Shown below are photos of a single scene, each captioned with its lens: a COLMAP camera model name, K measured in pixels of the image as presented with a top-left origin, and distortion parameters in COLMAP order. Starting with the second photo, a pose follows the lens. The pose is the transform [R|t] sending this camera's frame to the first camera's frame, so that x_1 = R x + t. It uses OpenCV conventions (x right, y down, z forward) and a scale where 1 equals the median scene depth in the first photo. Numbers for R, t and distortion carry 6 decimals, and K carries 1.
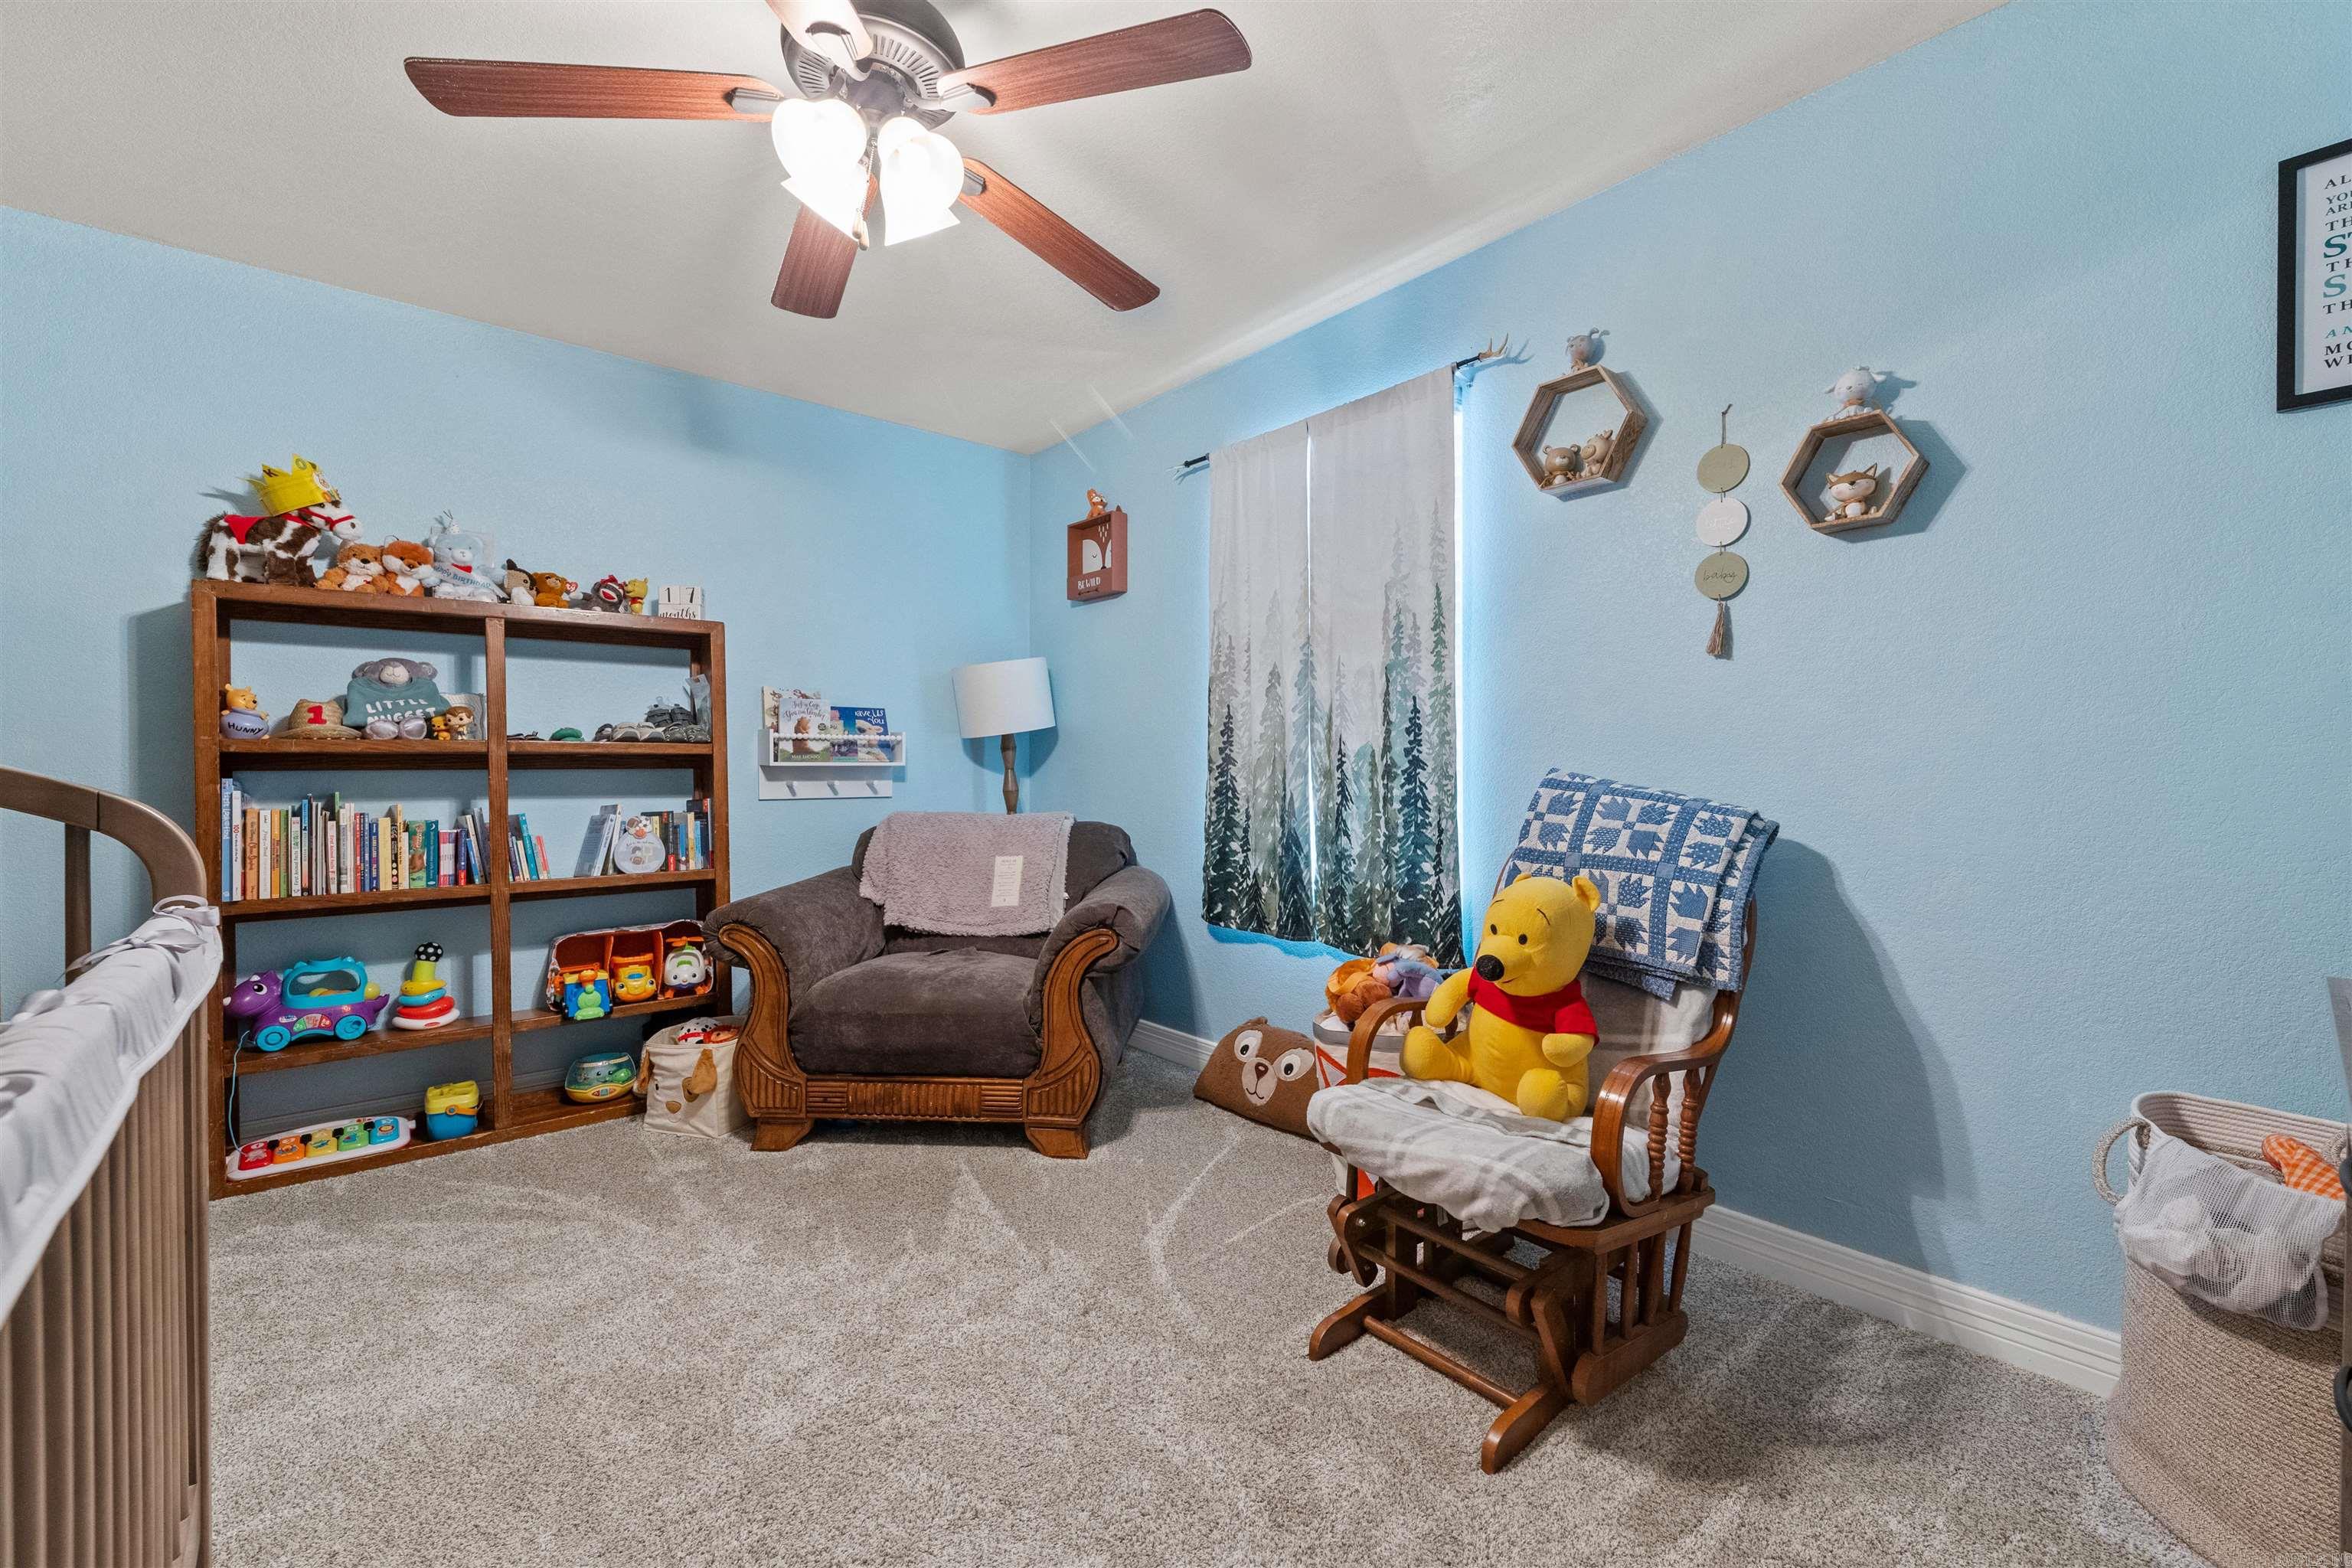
lens RADIAL K [[957.7, 0, 1180.7], [0, 957.7, 776.8], [0, 0, 1]] dist [0.003625, -0.002253]
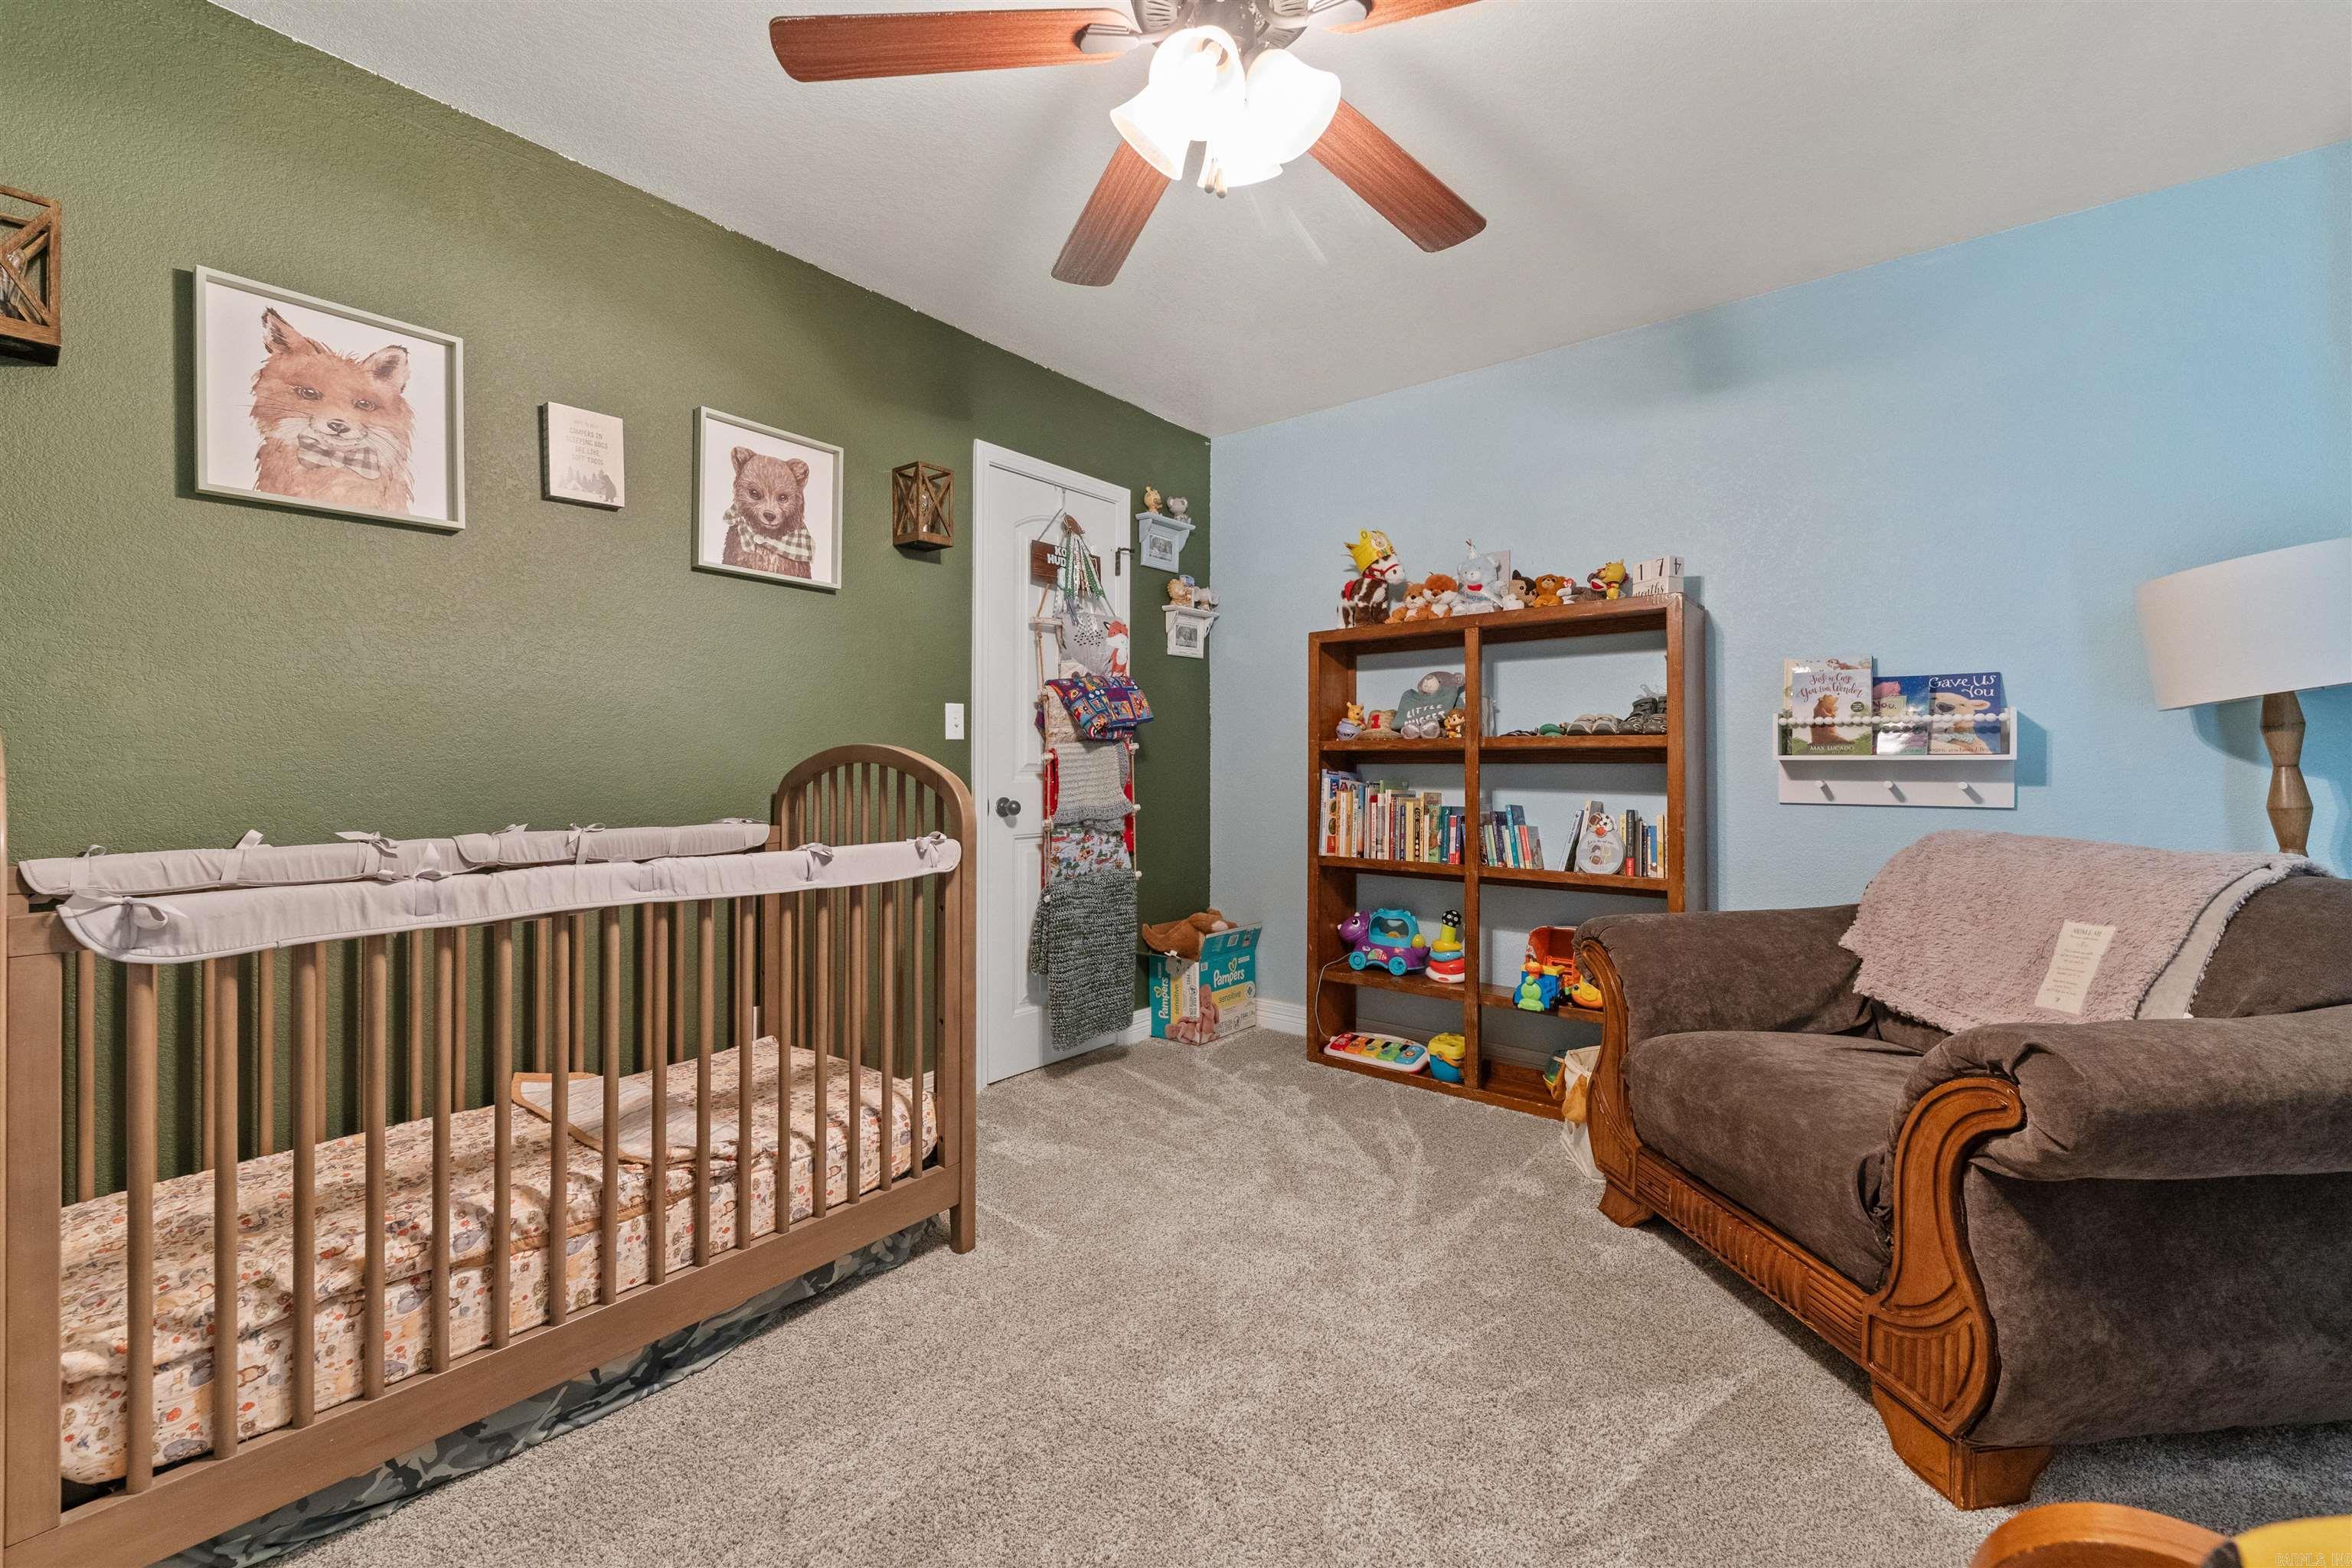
lens RADIAL K [[957.7, 0, 1153.9], [0, 957.7, 763.9], [0, 0, 1]] dist [0.003625, -0.002253]
pose [[0.172186, 0.002334, -0.985062, 0.319604], [-0.012228, 0.999925, 0.000231, -0.002820], [0.984989, 0.012006, 0.172201, 0.443422]]
